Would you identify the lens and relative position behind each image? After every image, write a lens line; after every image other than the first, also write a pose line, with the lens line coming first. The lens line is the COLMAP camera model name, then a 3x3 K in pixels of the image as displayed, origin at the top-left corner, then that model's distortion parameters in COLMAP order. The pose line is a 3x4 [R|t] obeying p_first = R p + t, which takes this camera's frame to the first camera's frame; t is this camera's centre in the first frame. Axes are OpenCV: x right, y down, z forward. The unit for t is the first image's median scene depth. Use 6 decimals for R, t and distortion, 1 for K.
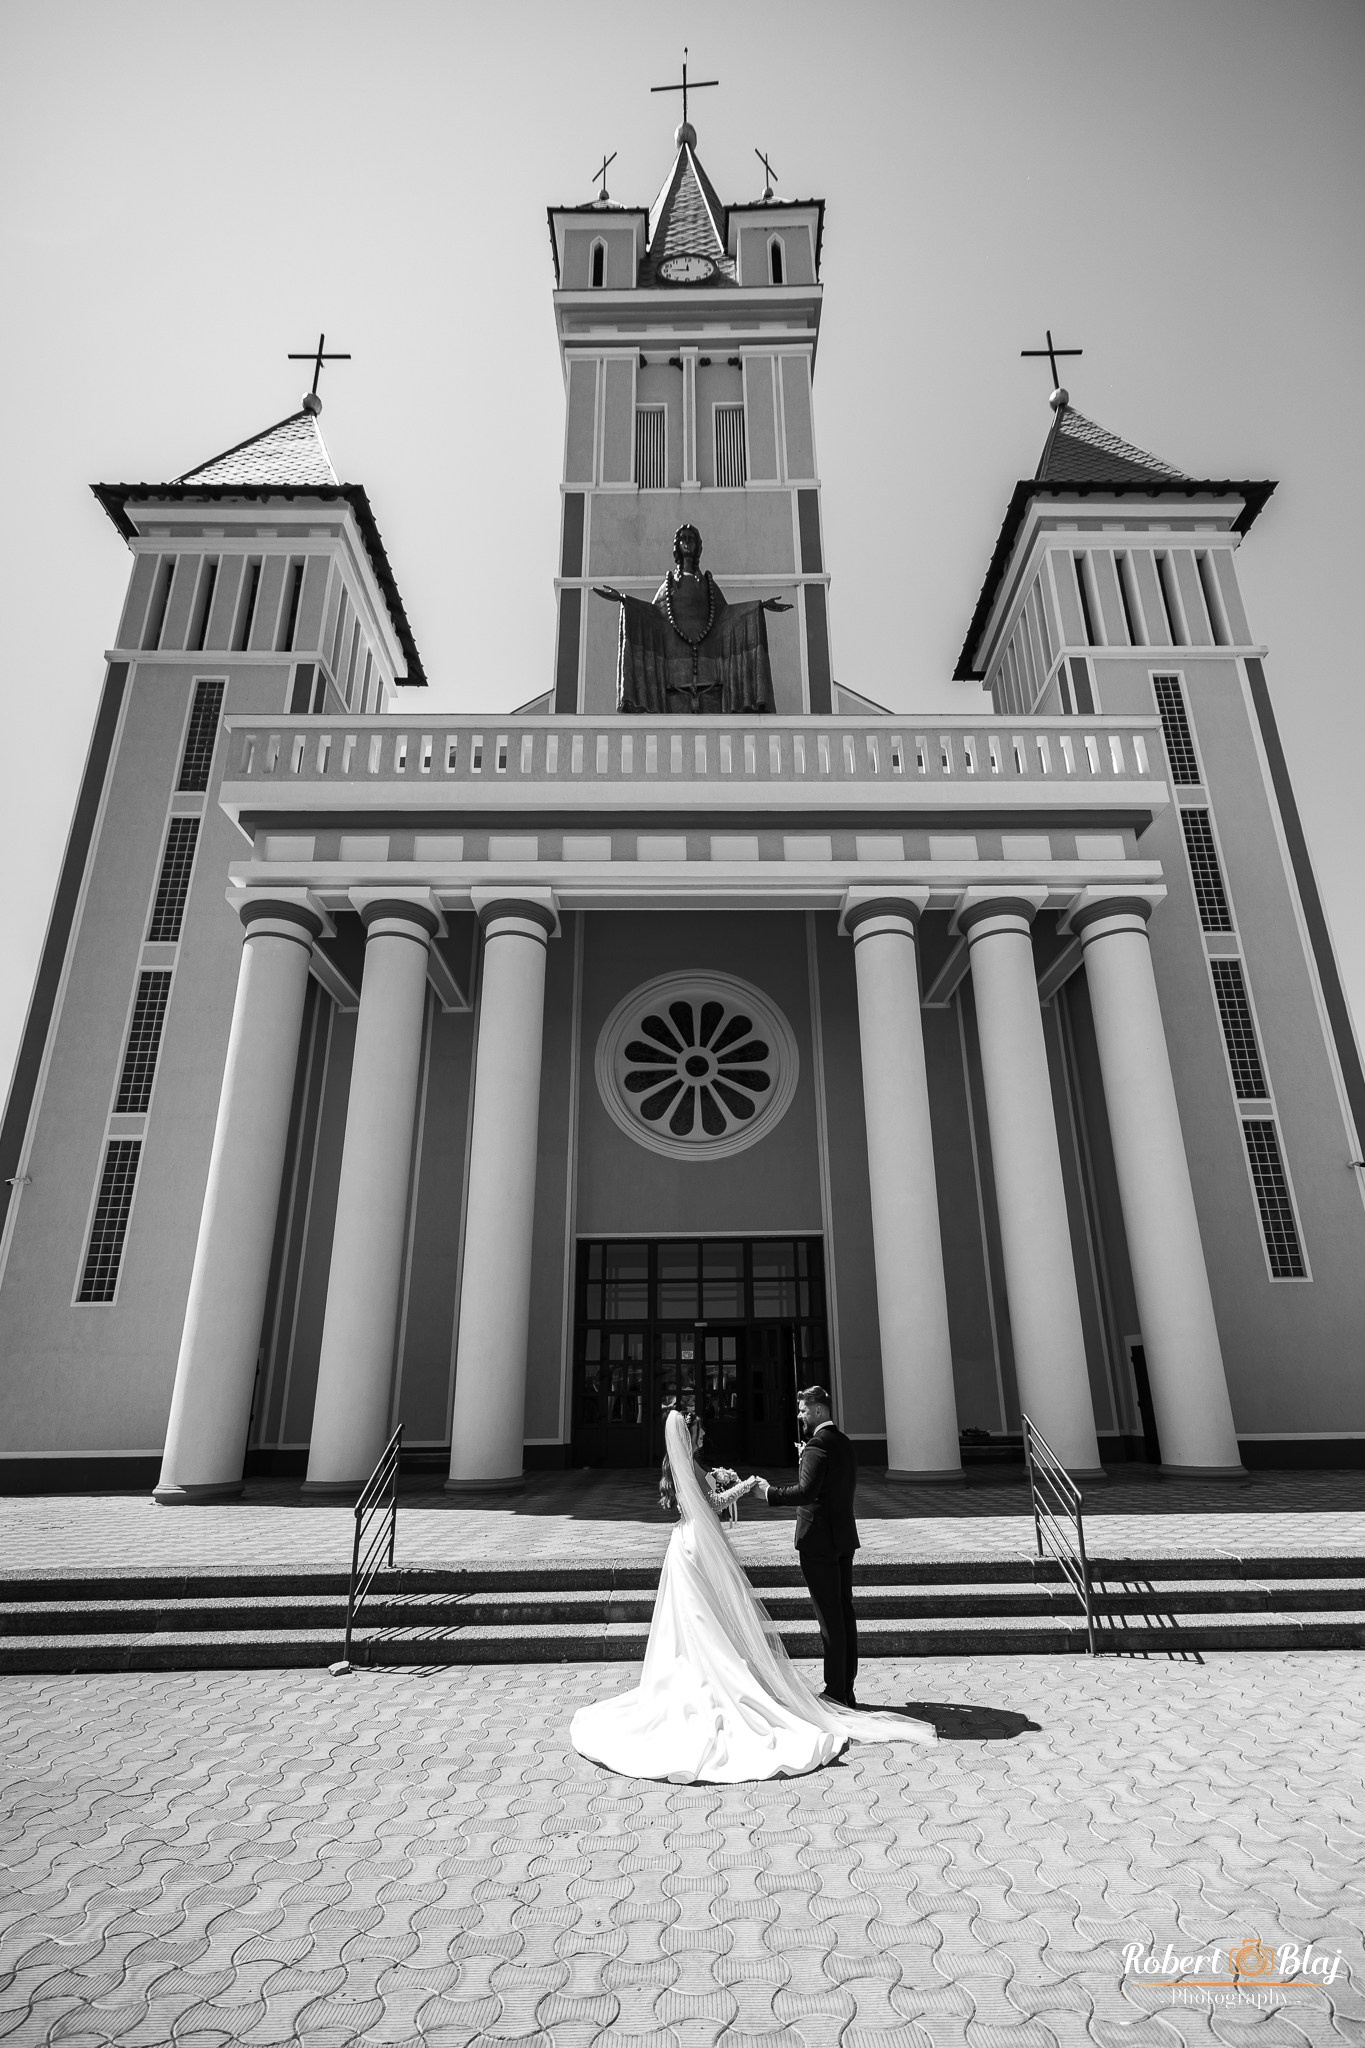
lens RADIAL K [[855.3, 0, 729.8], [0, 855.3, 1075.1], [0, 0, 1]] dist [-0.000350, -0.004367]
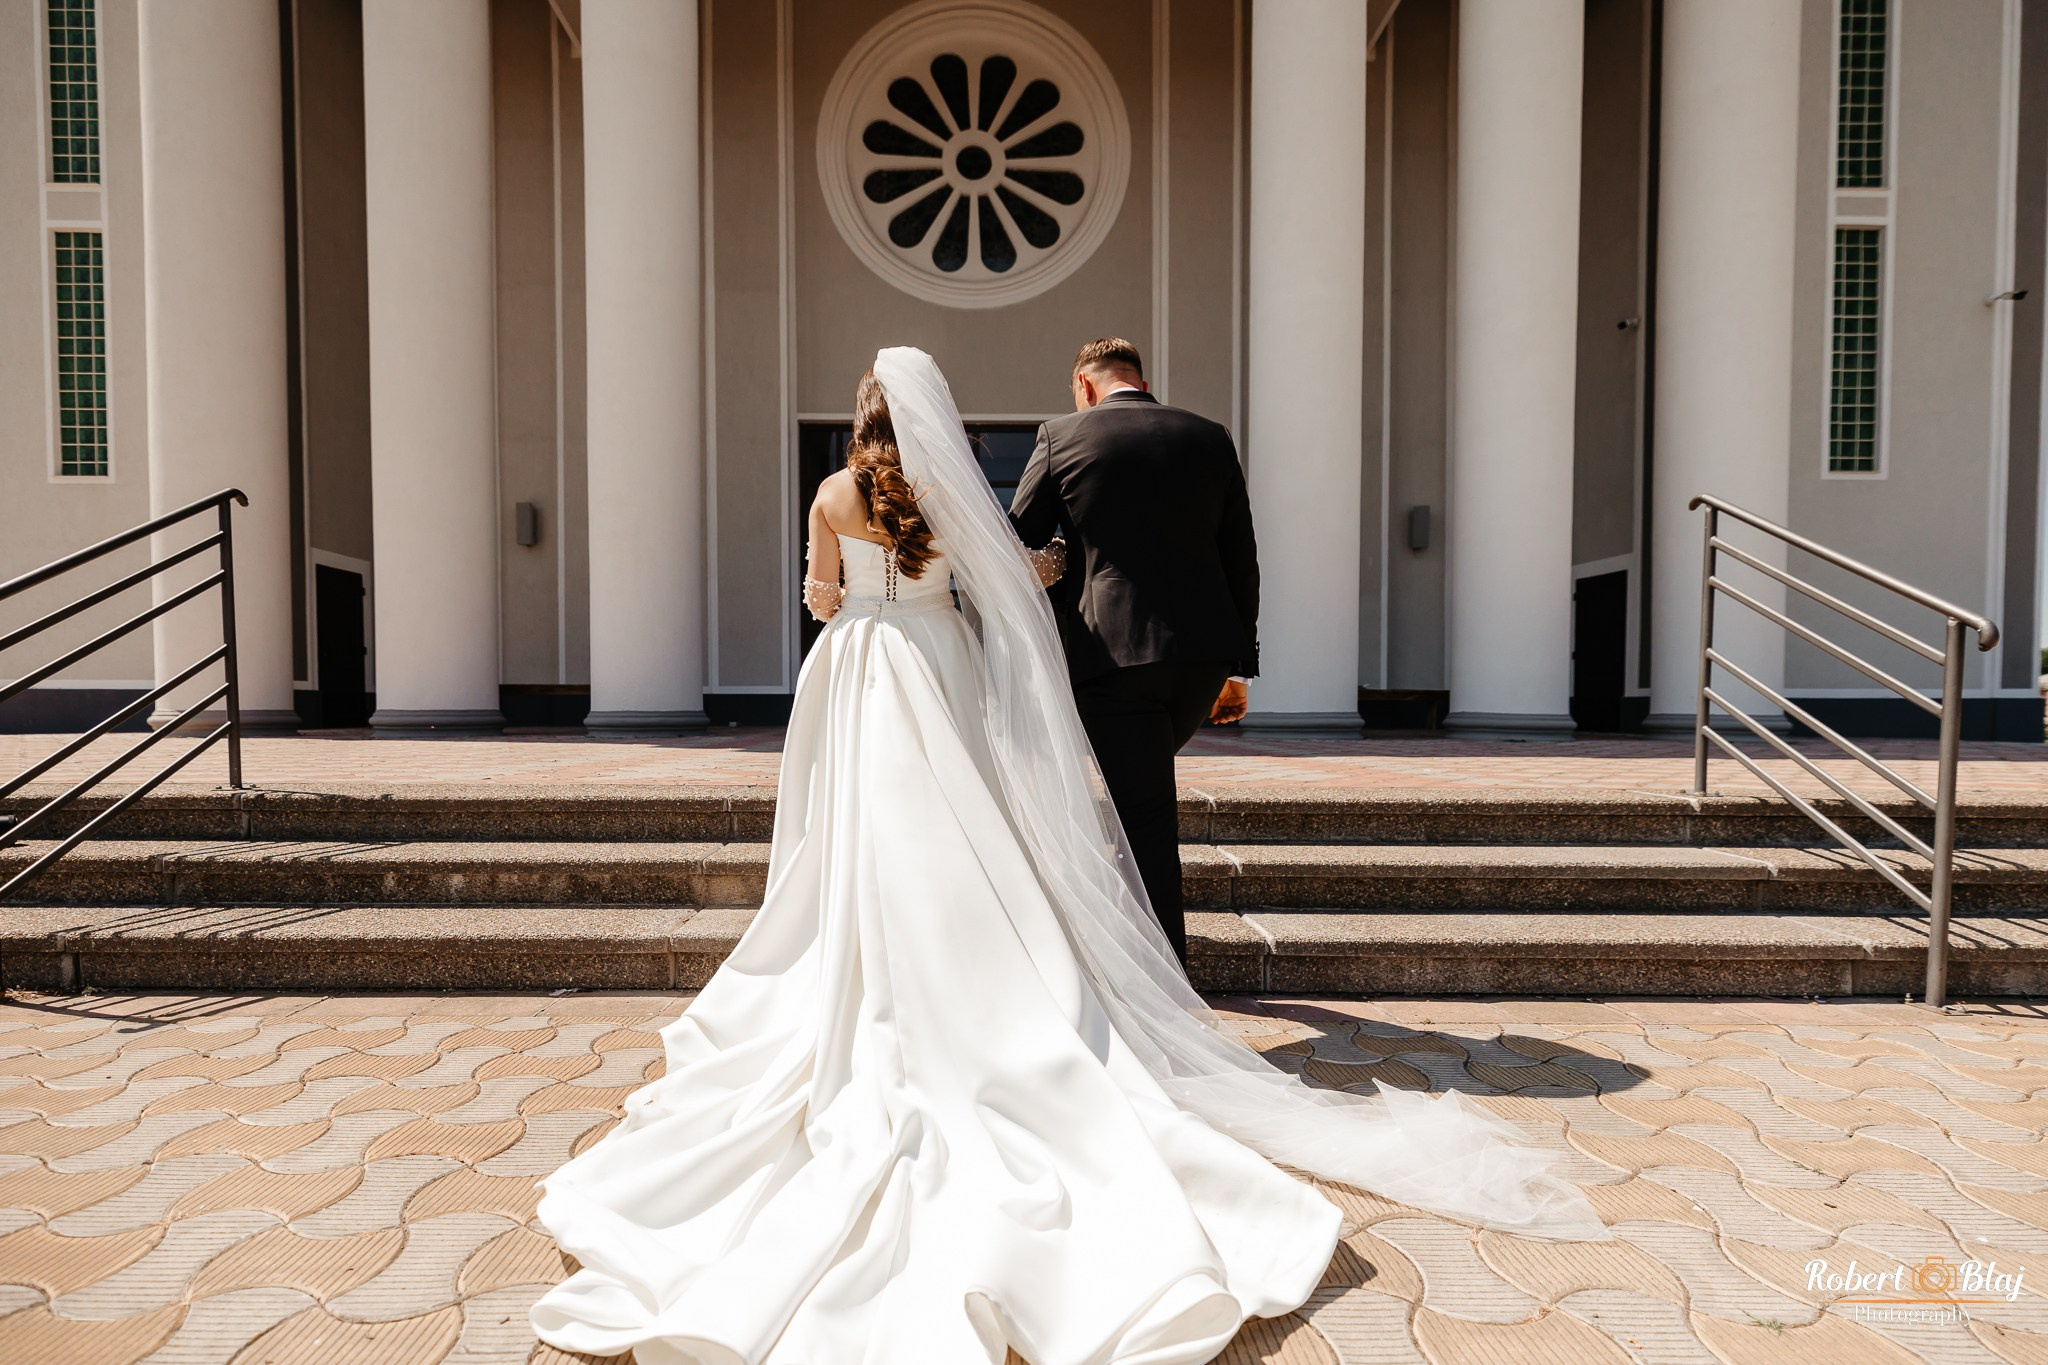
lens RADIAL K [[855.3, 0, 1024.0], [0, 855.3, 682.5], [0, 0, 1]] dist [-0.000350, -0.004367]
pose [[0.999796, 0.019836, 0.003775, 0.005774], [-0.020018, 0.949208, 0.314011, 0.165299], [0.002646, -0.314023, 0.949412, 0.262510]]
